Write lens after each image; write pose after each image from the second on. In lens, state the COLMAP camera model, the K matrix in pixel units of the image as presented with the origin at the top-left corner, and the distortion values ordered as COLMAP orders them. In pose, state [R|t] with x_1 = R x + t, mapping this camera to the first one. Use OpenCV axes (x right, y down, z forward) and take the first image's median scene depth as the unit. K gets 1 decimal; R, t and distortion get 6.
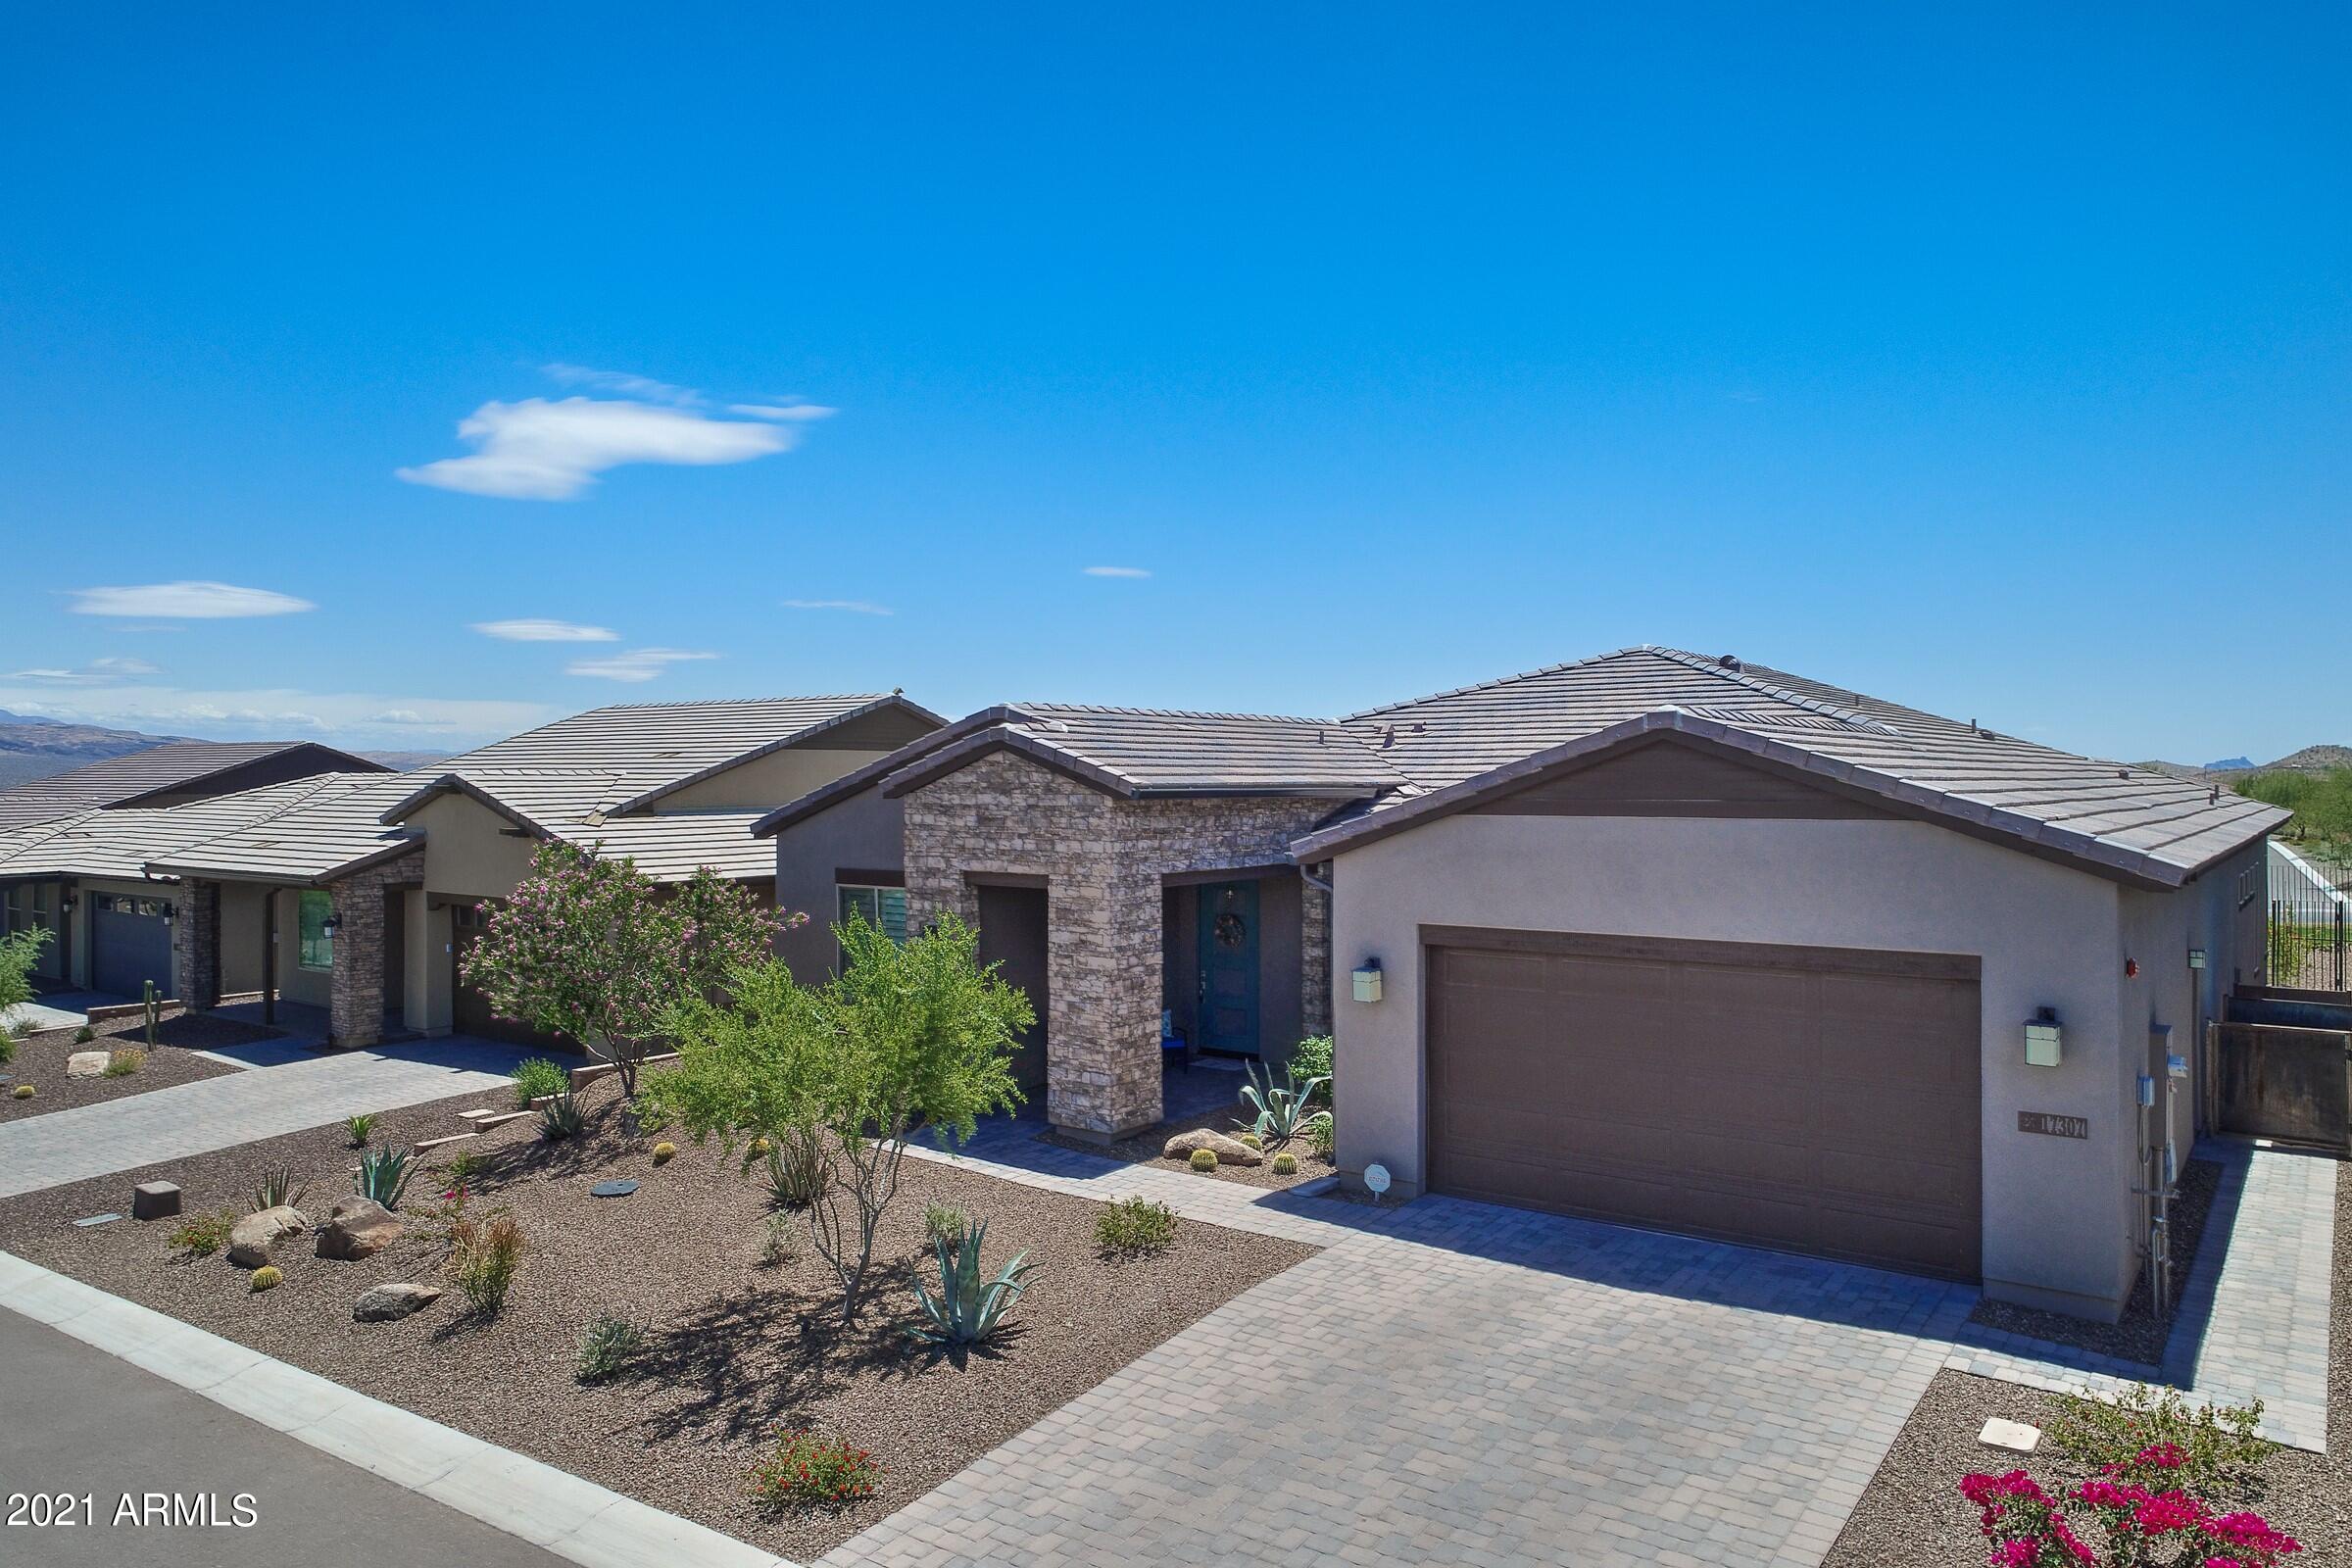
lens RADIAL K [[1589.5, 0, 1170.5], [0, 1589.5, 784.5], [0, 0, 1]] dist [0.009356, 0.002863]
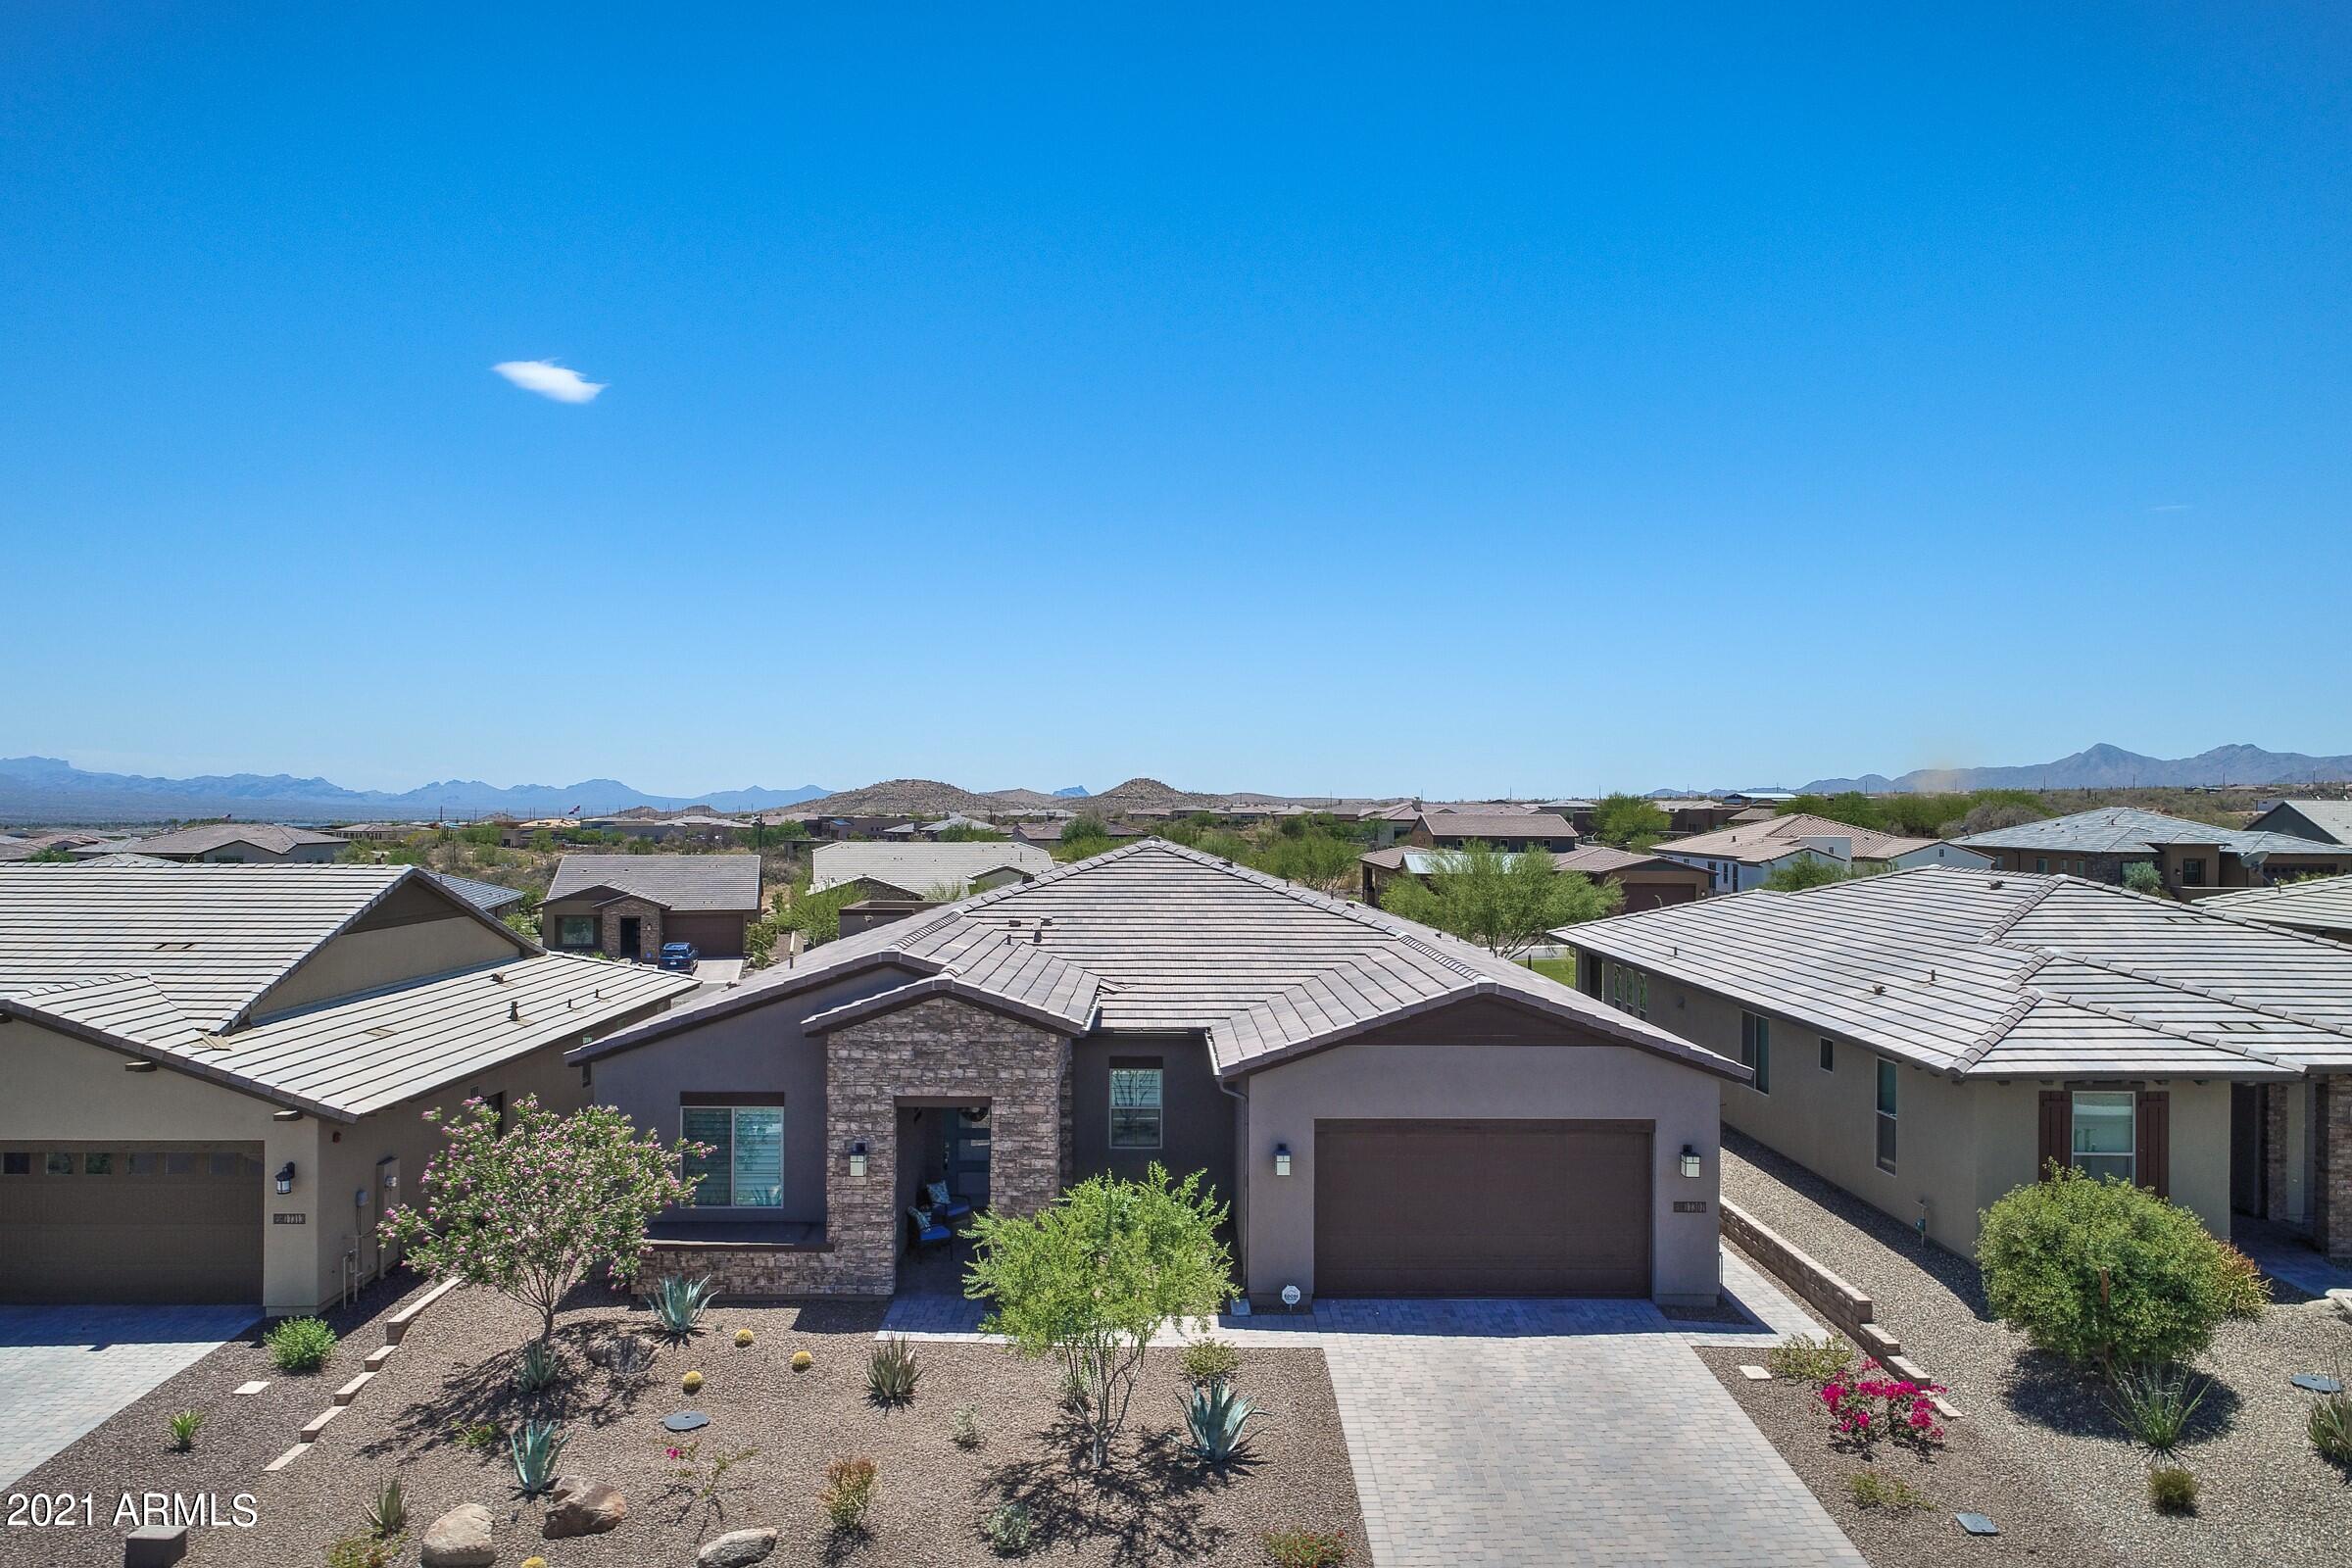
lens RADIAL K [[1638.6, 0, 1172.2], [0, 1638.6, 814.3], [0, 0, 1]] dist [0.009666, 0.001767]
pose [[0.797415, 0.001804, 0.603429, -0.964076], [-0.004230, 0.999988, 0.002601, -0.220500], [-0.603417, -0.004627, 0.797413, -0.153472]]
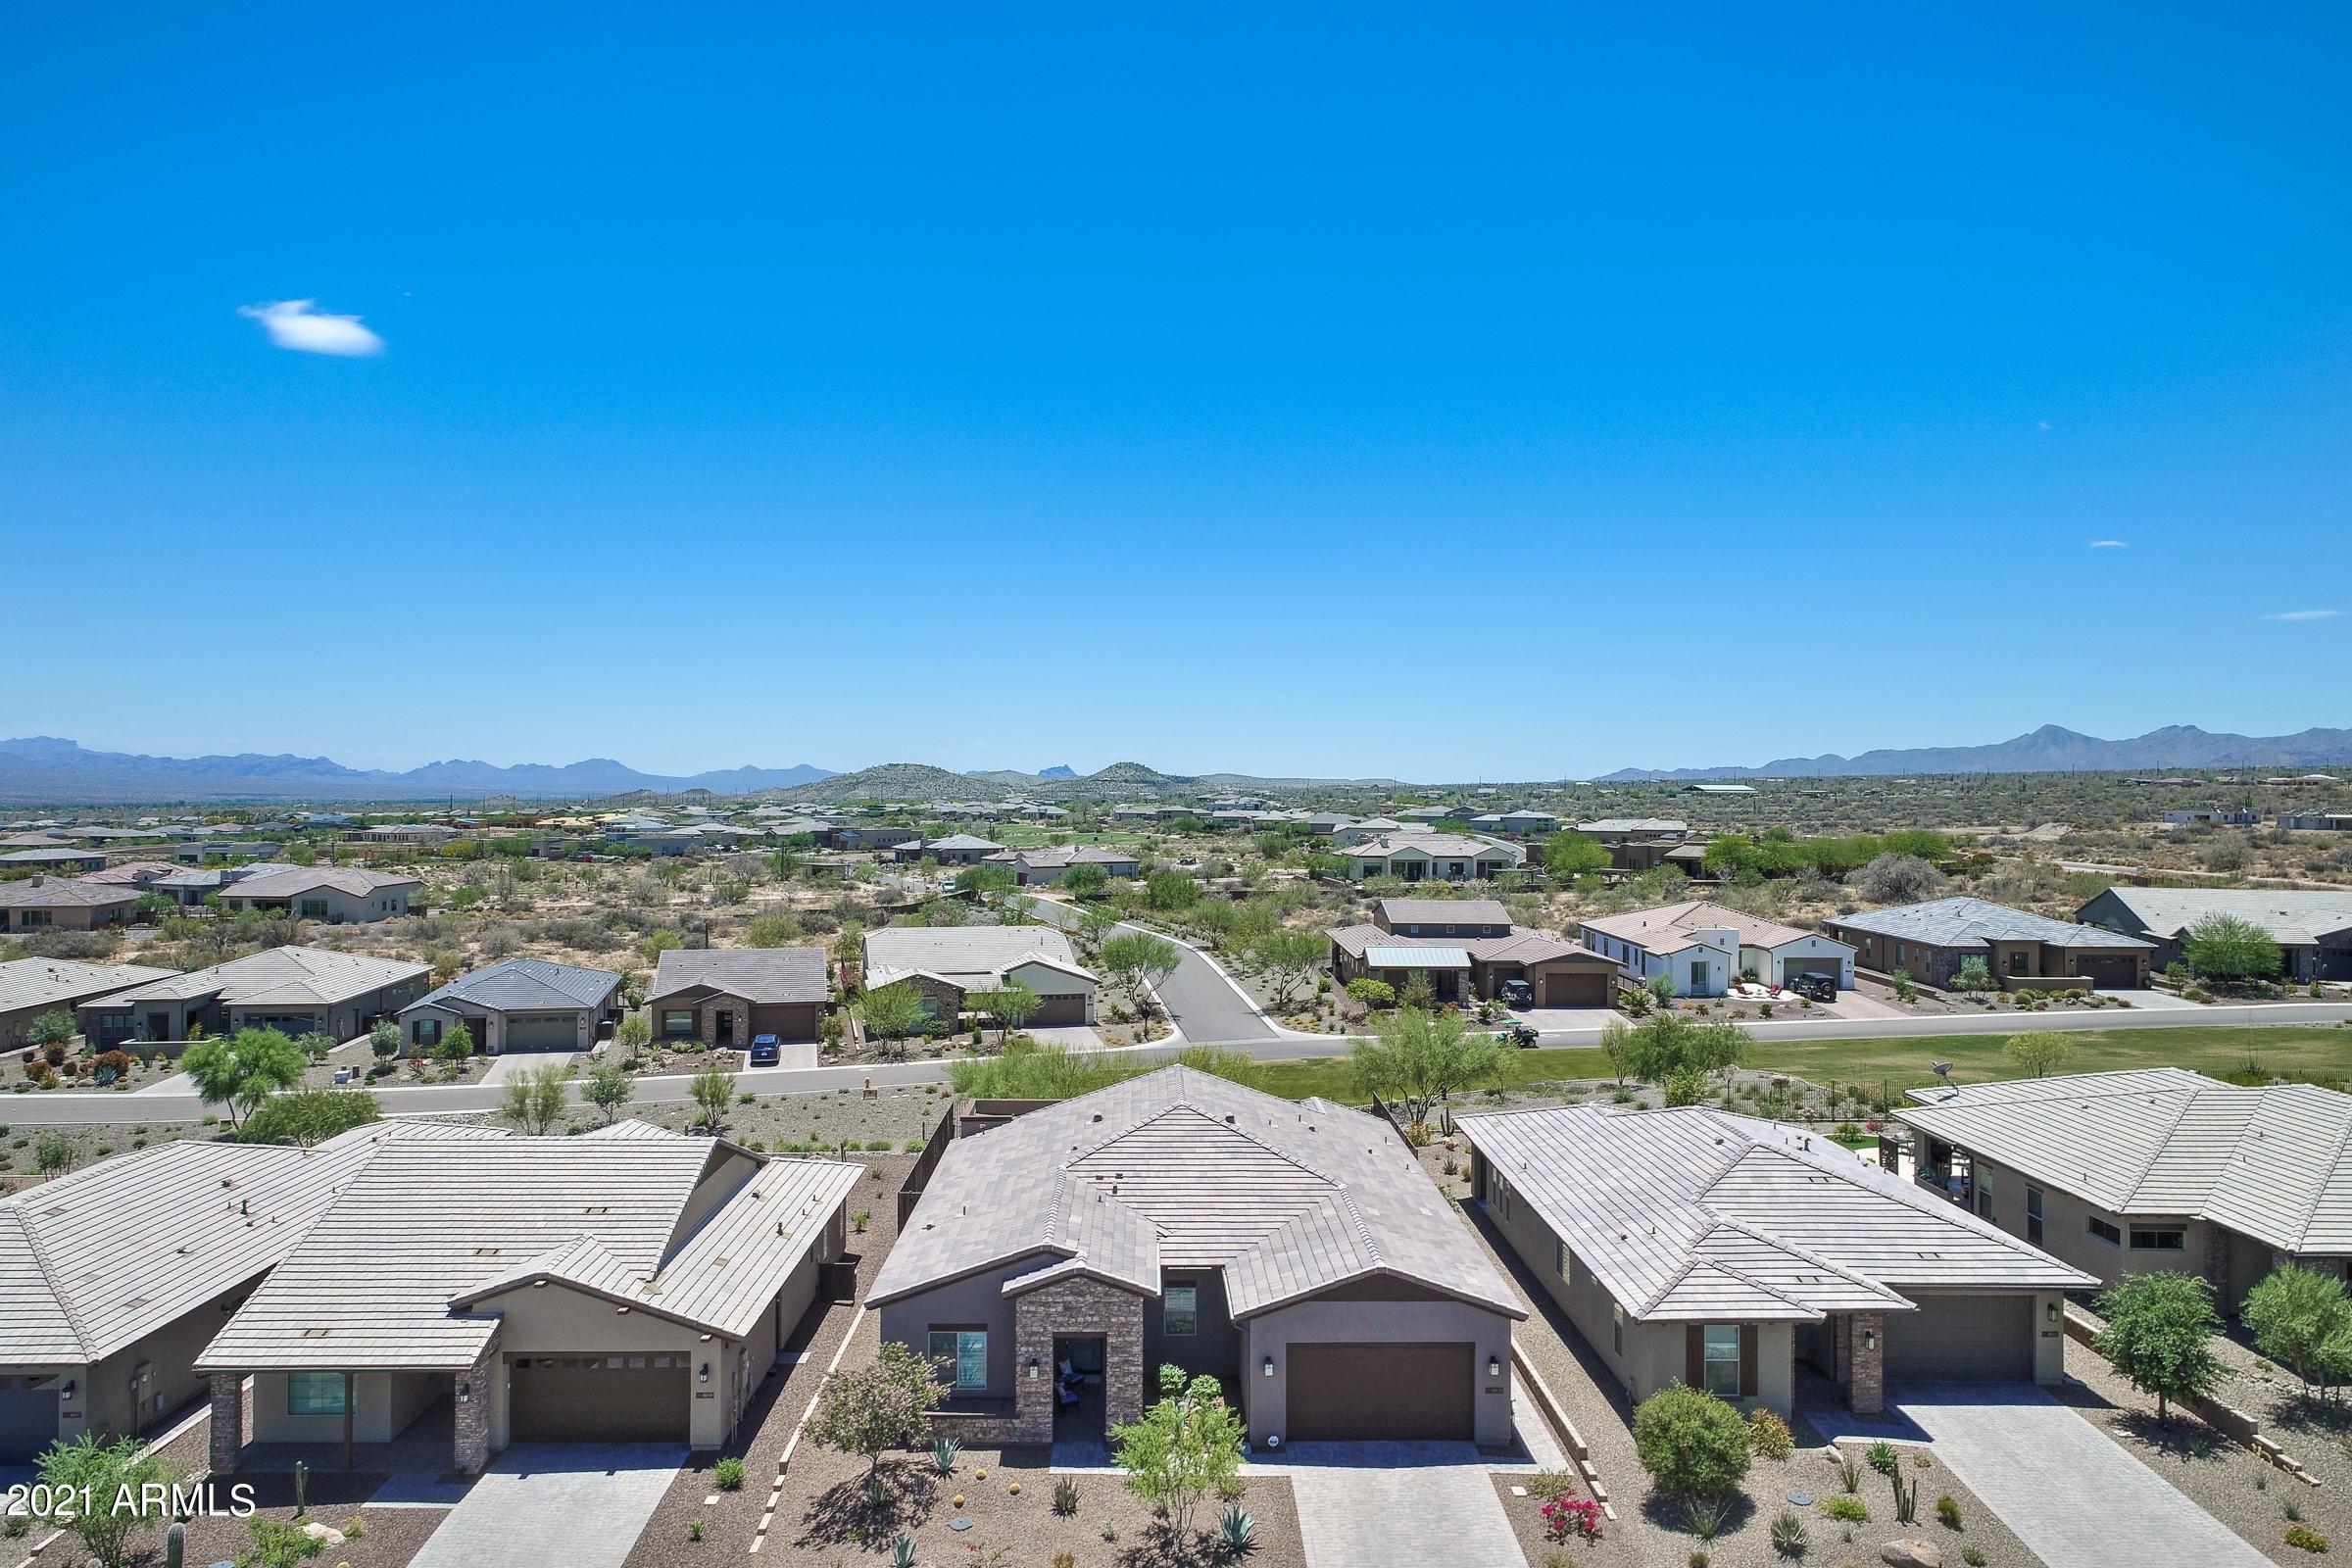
lens RADIAL K [[1596.3, 0, 1176.0], [0, 1596.3, 784.0], [0, 0, 1]] dist [0.006159, 0.006332]
pose [[0.789237, 0.003886, 0.614076, -1.810671], [-0.004624, 0.999989, -0.000386, -0.935110], [-0.614071, -0.002535, 0.789247, -1.104742]]
